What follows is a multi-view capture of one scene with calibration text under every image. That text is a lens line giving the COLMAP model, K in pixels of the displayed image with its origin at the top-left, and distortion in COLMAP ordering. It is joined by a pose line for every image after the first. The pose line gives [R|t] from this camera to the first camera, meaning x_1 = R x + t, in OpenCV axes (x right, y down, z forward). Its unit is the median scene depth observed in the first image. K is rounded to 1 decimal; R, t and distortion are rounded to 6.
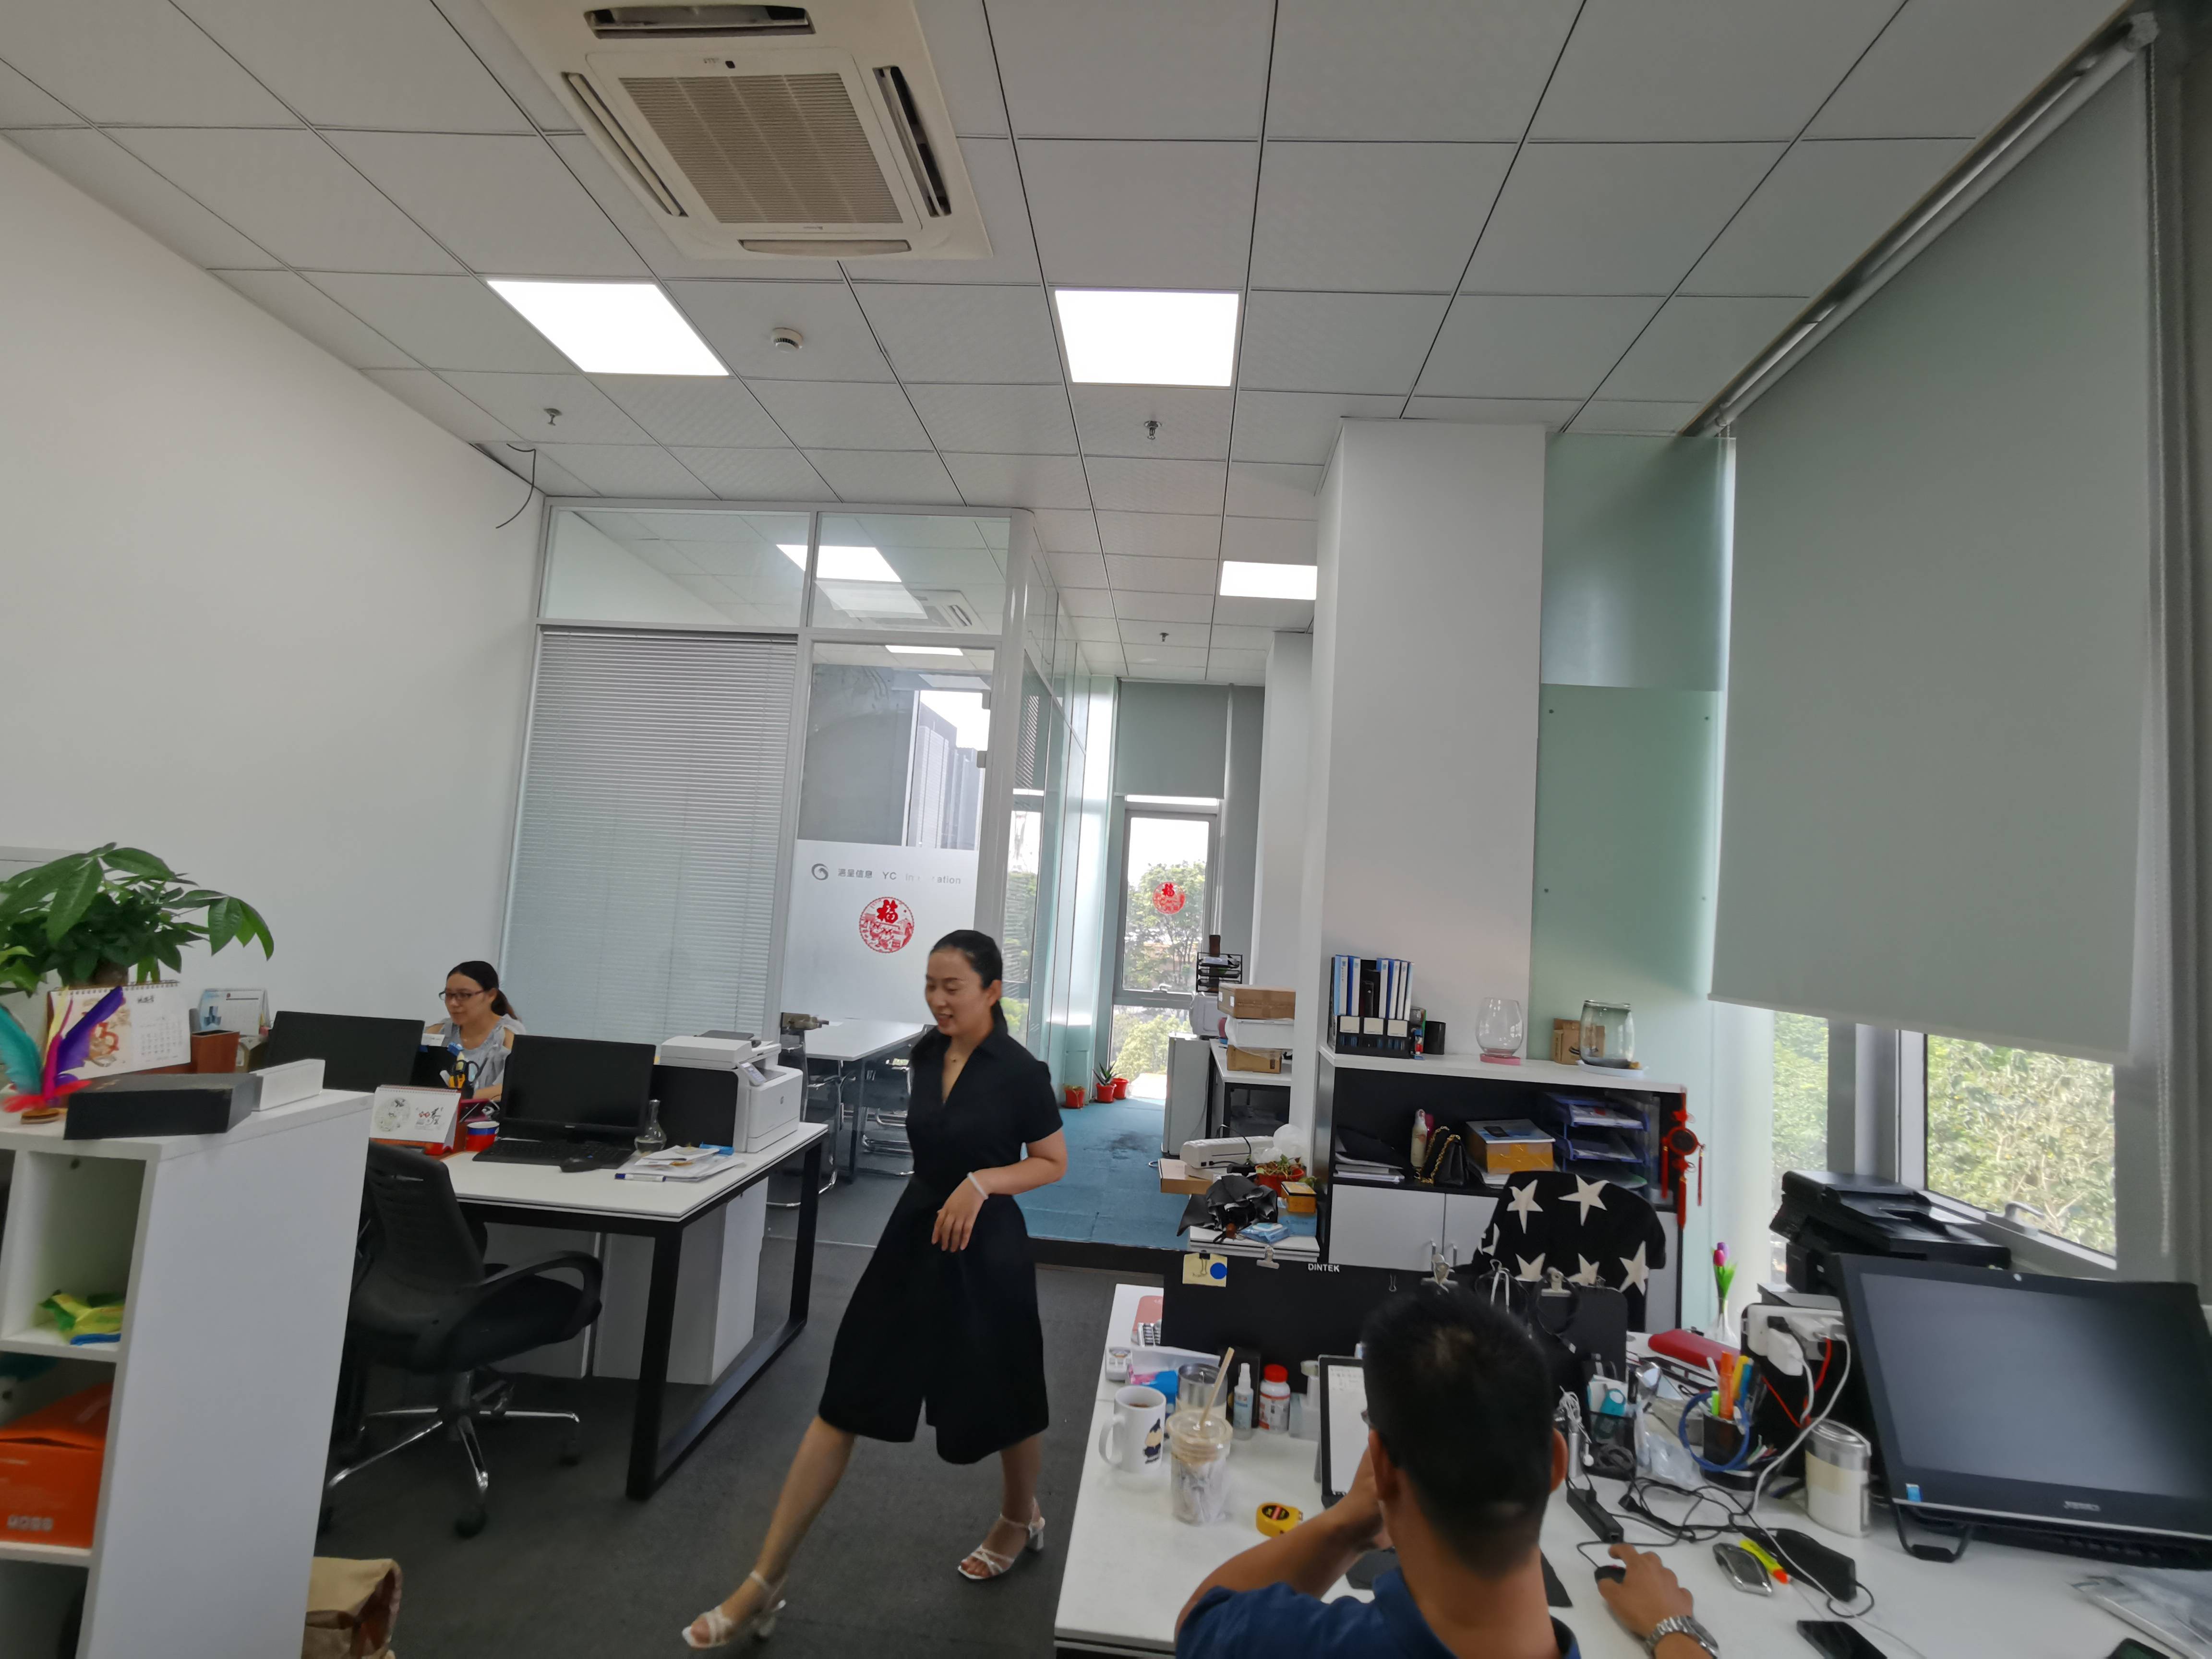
lens RADIAL K [[1052.5, 0, 1097.5], [0, 1052.5, 826.8], [0, 0, 1]] dist [-0.018645, 0.019389]
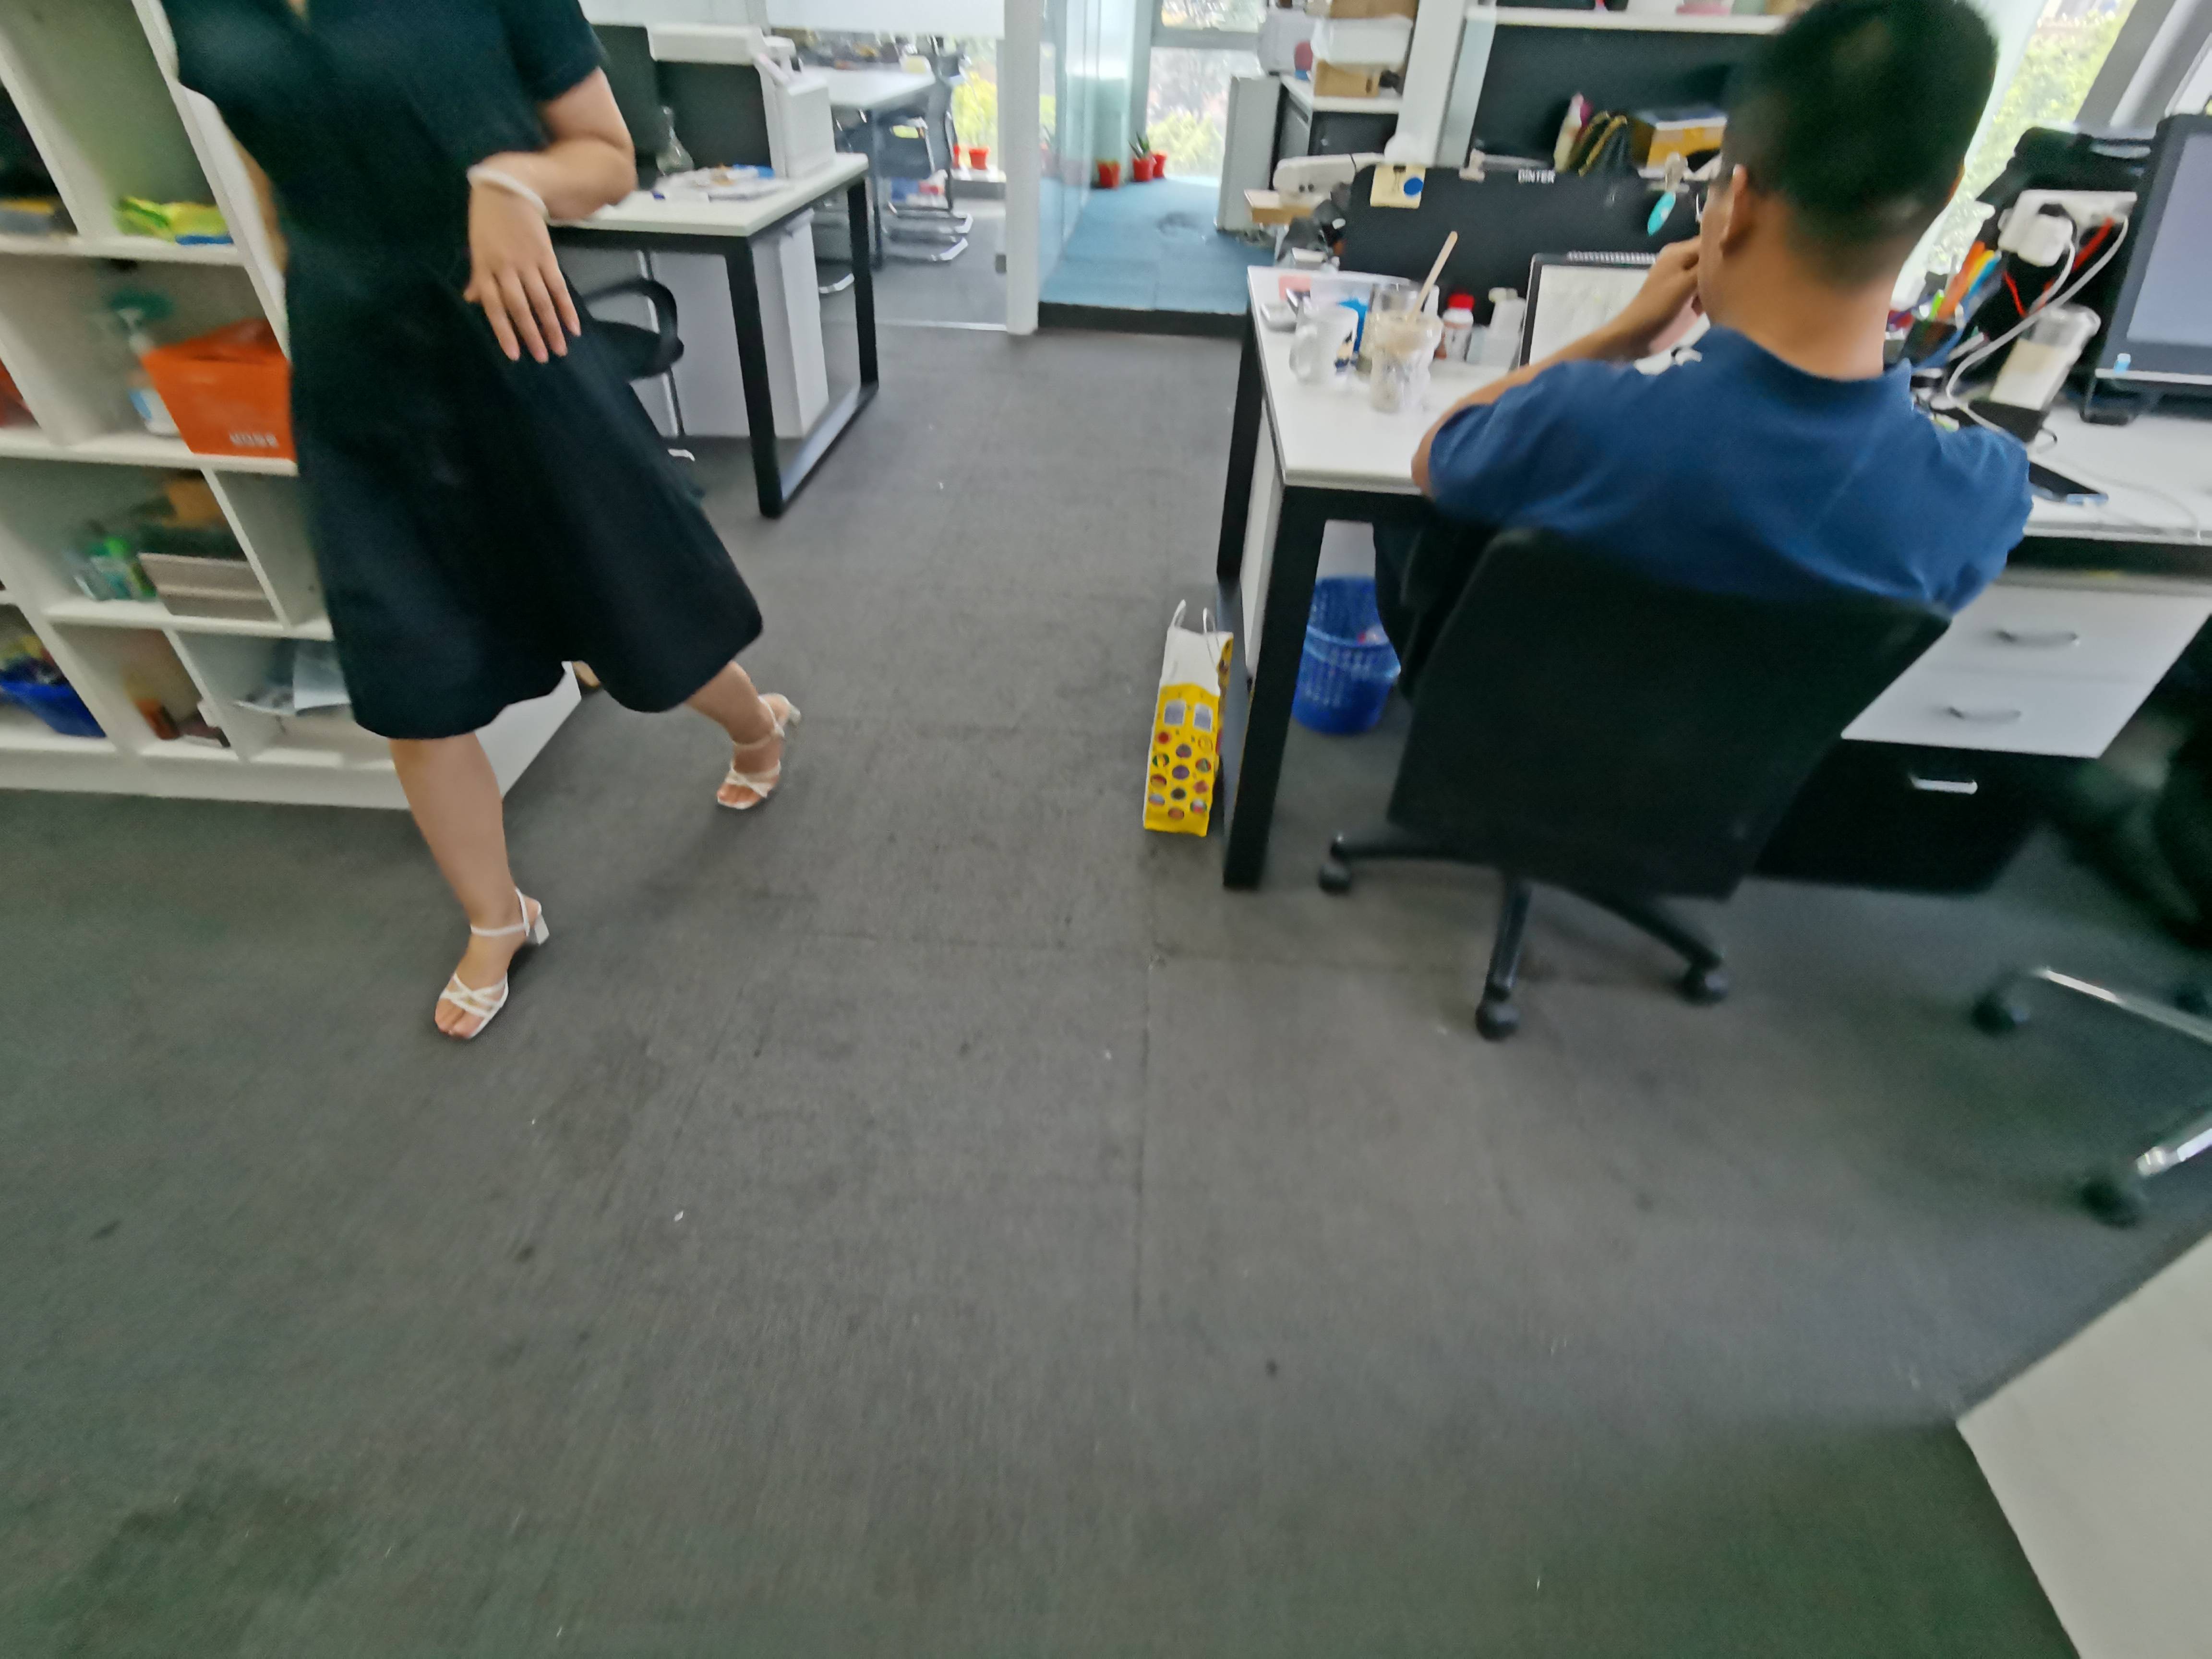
lens RADIAL K [[1052.5, 0, 1106.9], [0, 1052.5, 823.7], [0, 0, 1]] dist [-0.018645, 0.019389]
pose [[0.999513, -0.029041, -0.011439, -0.079449], [0.028818, 0.717863, 0.695588, 0.102432], [-0.011989, -0.695578, 0.718350, 0.001271]]
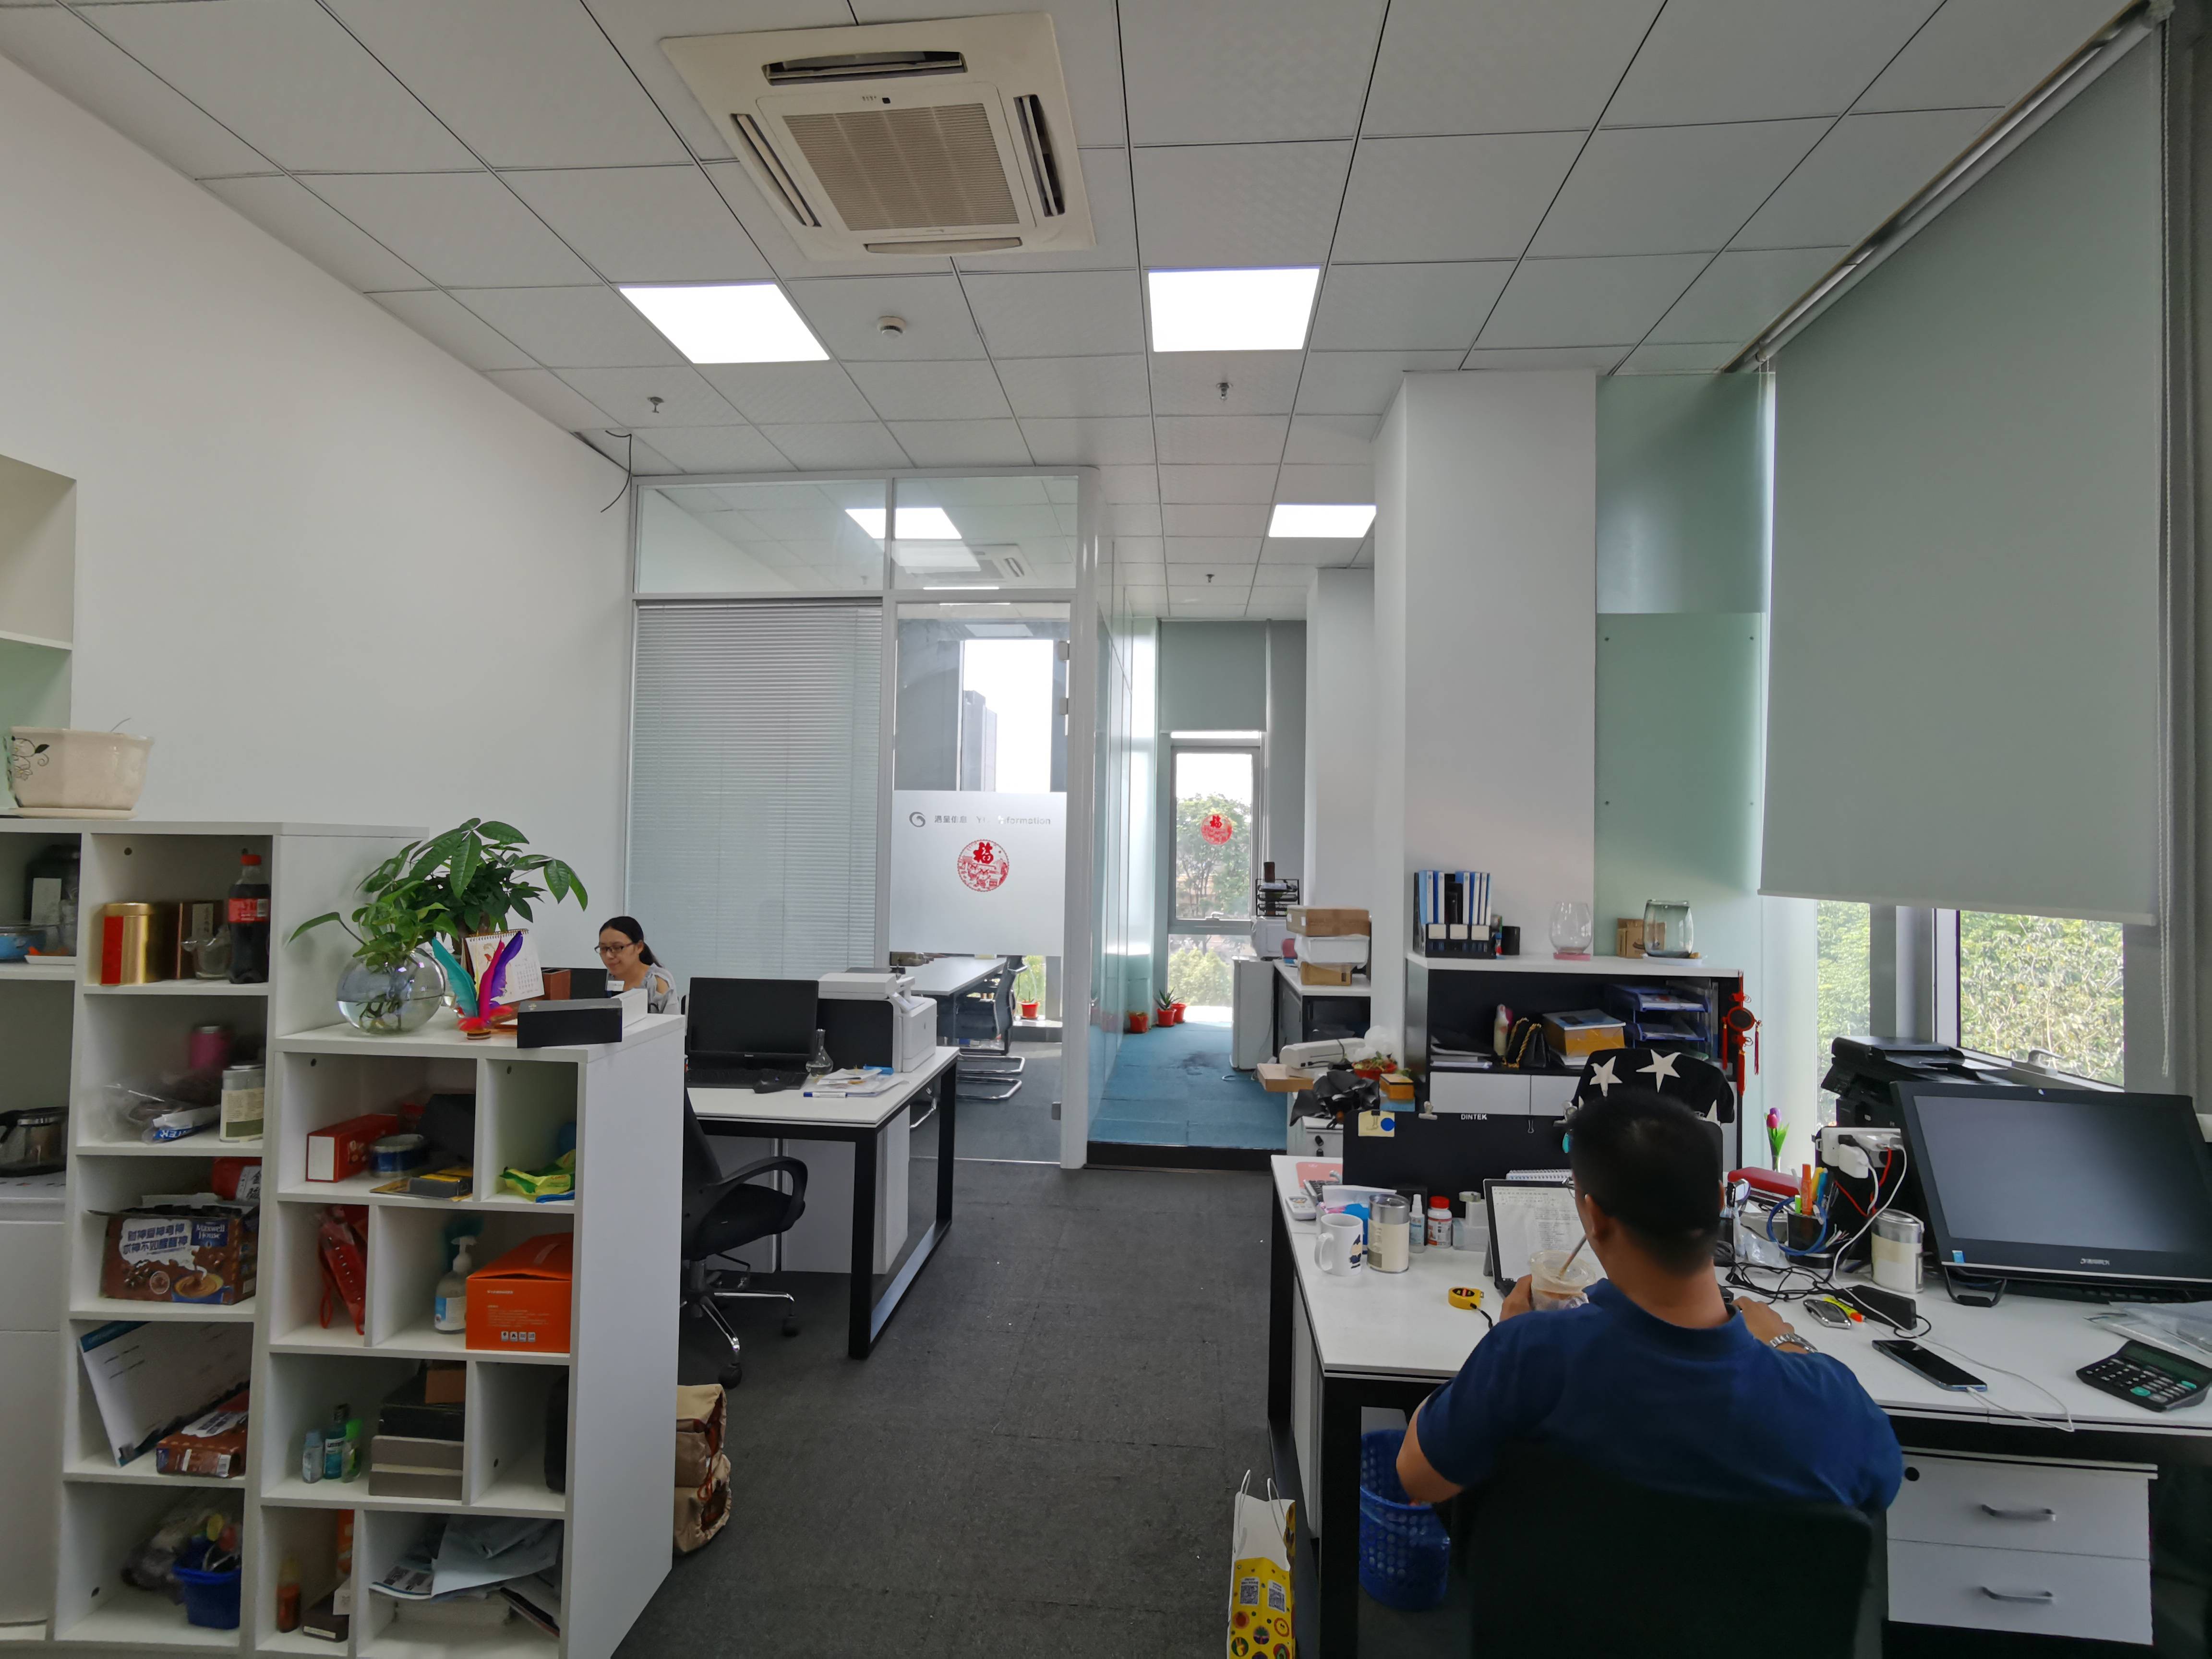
lens RADIAL K [[1052.5, 0, 1106.5], [0, 1052.5, 826.1], [0, 0, 1]] dist [-0.018645, 0.019389]
pose [[0.998775, -0.049077, -0.006263, -0.101579], [0.049361, 0.997056, 0.058678, -0.006811], [0.003365, -0.058915, 0.998257, -0.111314]]
